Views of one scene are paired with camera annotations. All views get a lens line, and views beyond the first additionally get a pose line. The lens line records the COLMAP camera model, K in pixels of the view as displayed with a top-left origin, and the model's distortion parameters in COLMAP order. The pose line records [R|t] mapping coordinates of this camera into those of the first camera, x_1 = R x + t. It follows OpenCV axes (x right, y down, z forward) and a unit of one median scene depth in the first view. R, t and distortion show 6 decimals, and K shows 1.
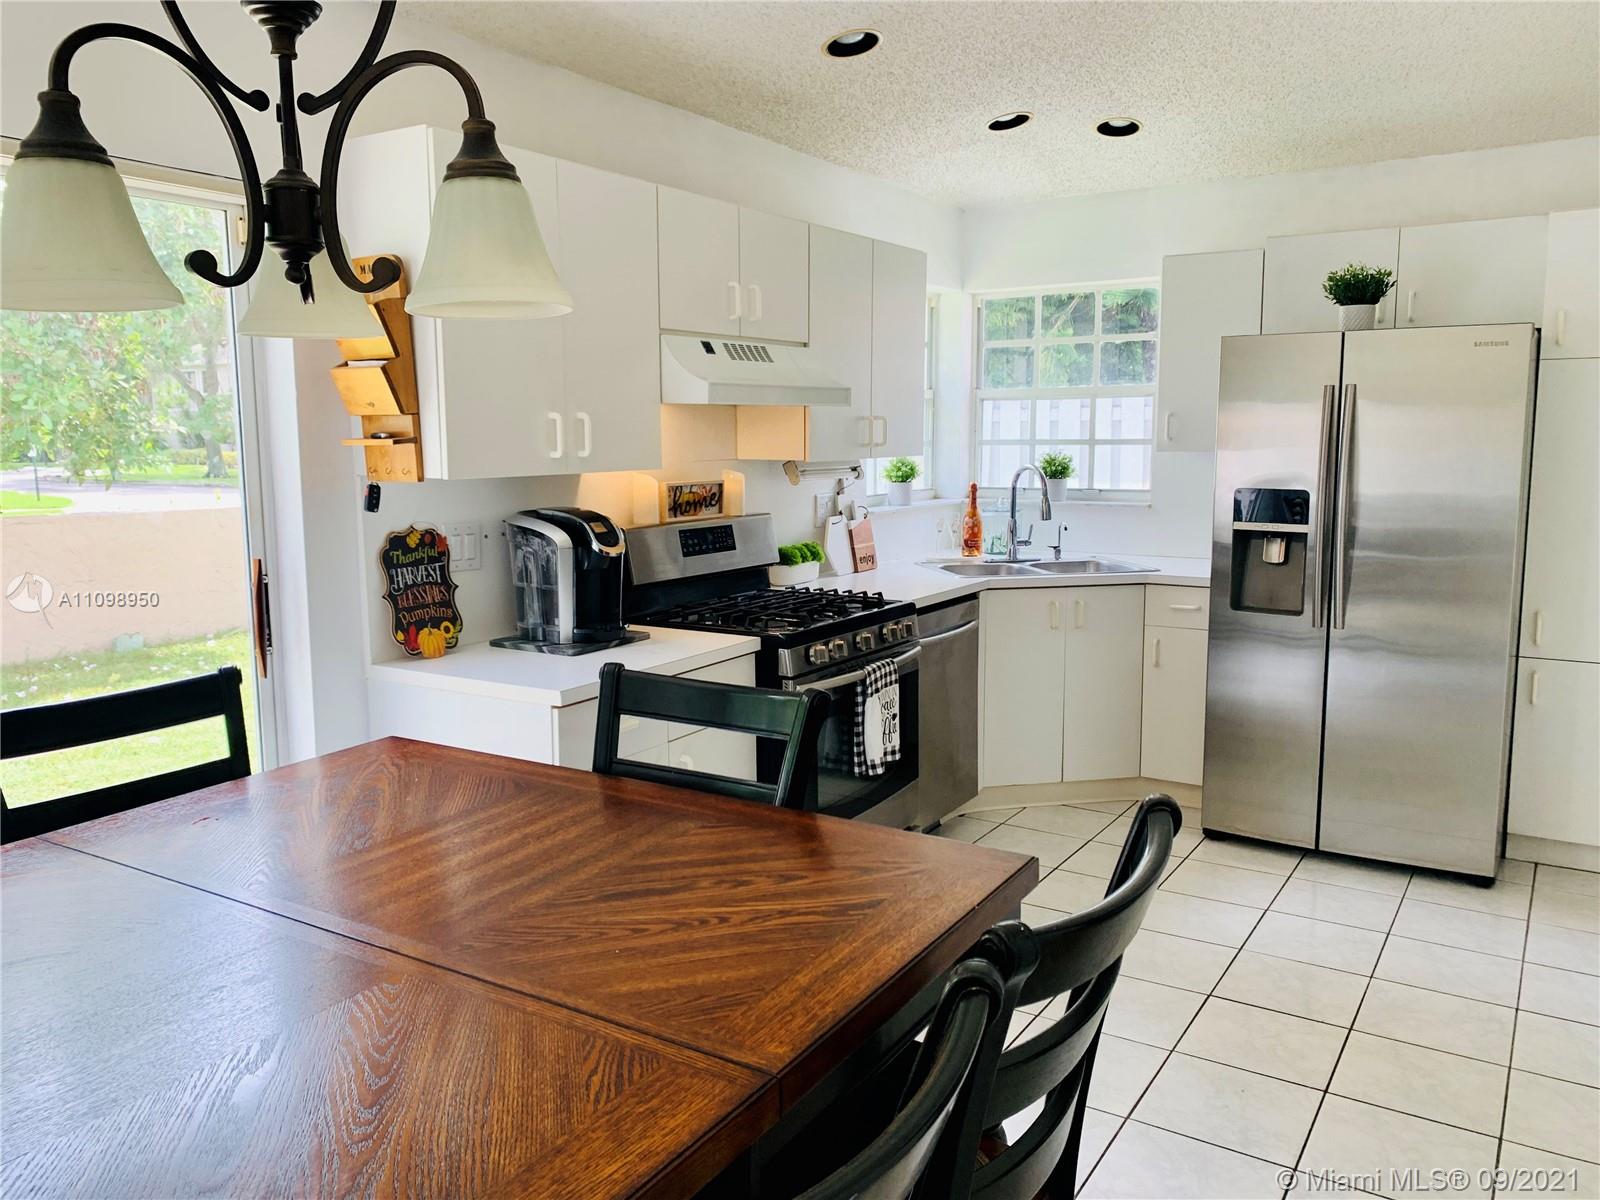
lens RADIAL K [[1200.7, 0, 800.0], [0, 1200.7, 600.0], [0, 0, 1]] dist [0.120347, -0.001423]
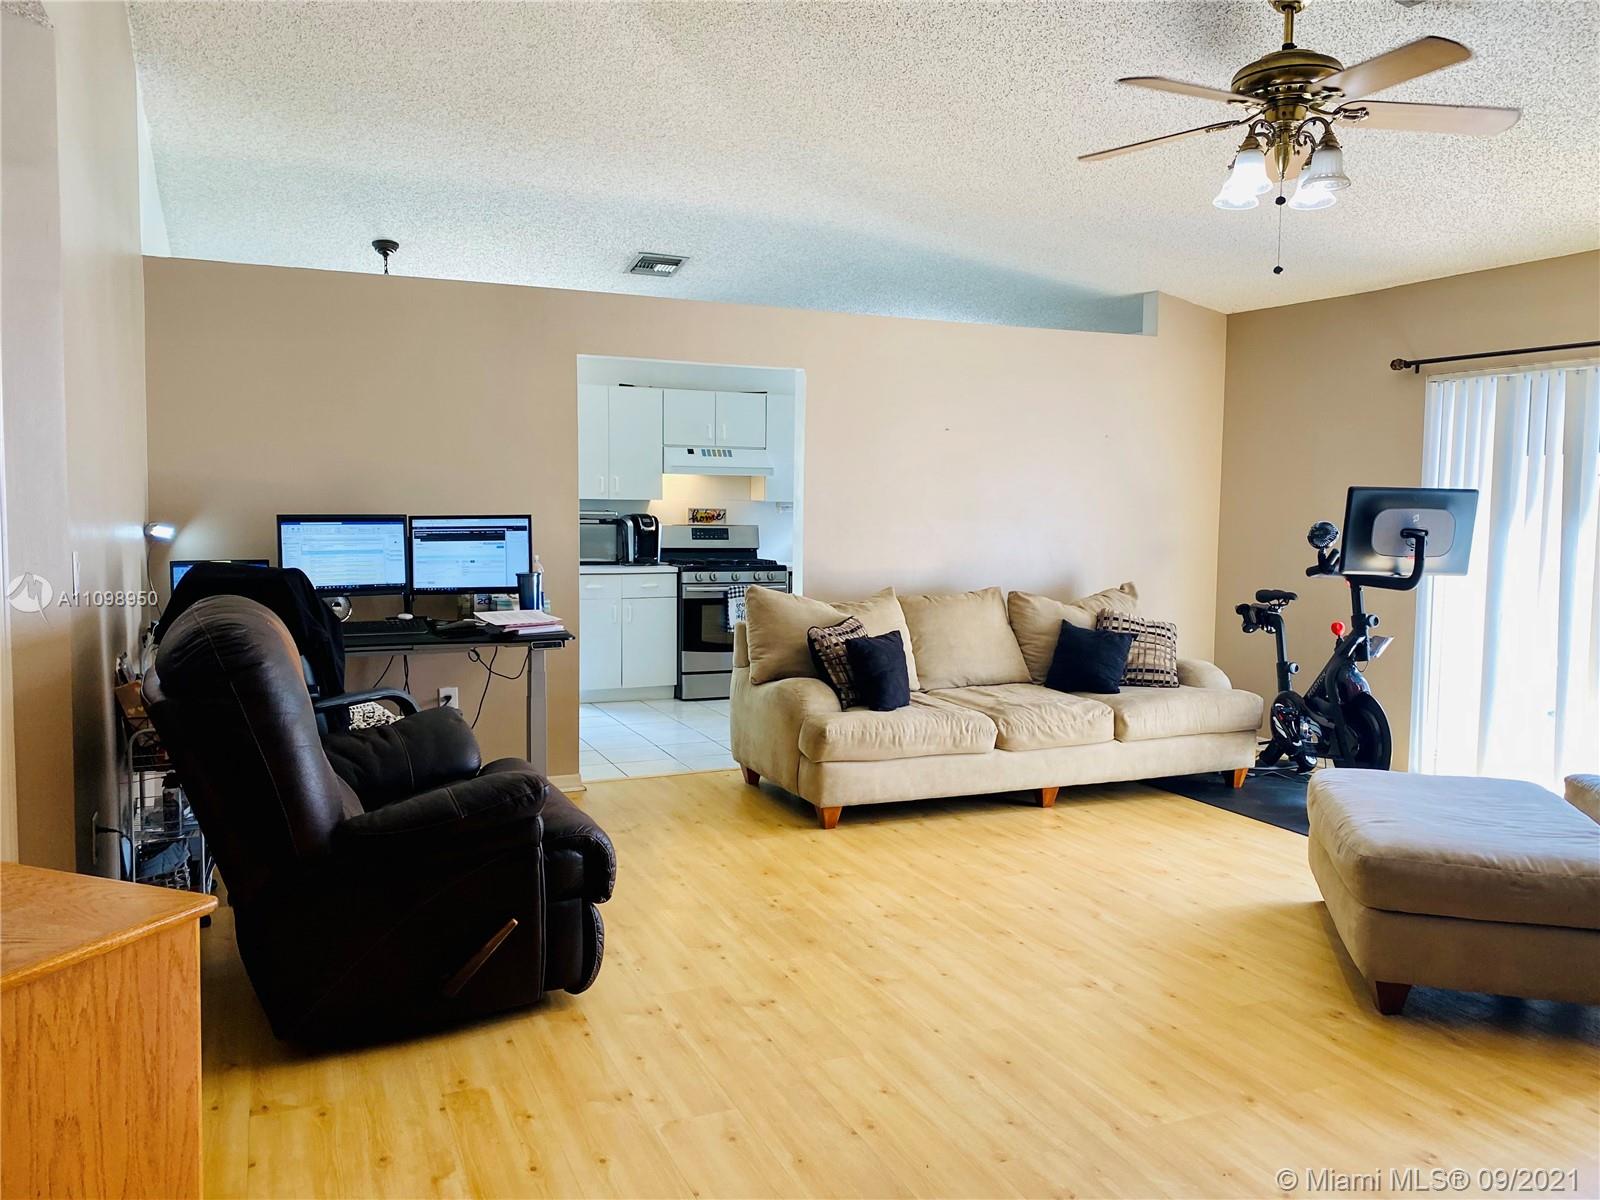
lens RADIAL K [[1214.3, 0, 808.9], [0, 1214.3, 608.1], [0, 0, 1]] dist [0.058088, -0.073419]
pose [[0.838500, 0.064408, -0.541081, 1.655146], [-0.097830, 0.994649, -0.033206, 0.183865], [0.536047, 0.080777, 0.840315, -1.021207]]
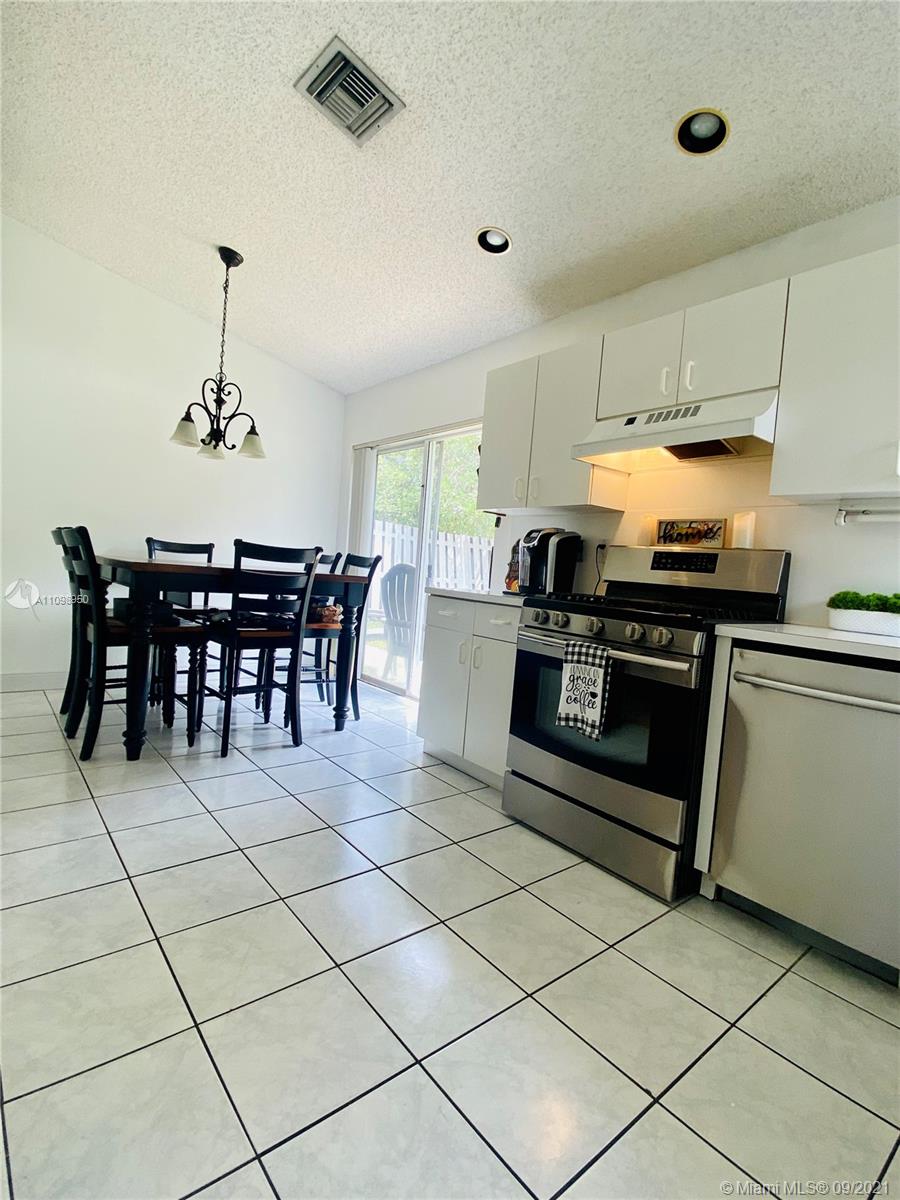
lens RADIAL K [[553.2, 0, 450.0], [0, 553.2, 600.0], [0, 0, 1]] dist [0.026118, -0.000107]
pose [[-0.296220, 0.033530, -0.954531, 0.731089], [-0.215198, 0.971344, 0.100903, -0.018853], [0.930561, 0.235303, -0.280516, 1.166364]]
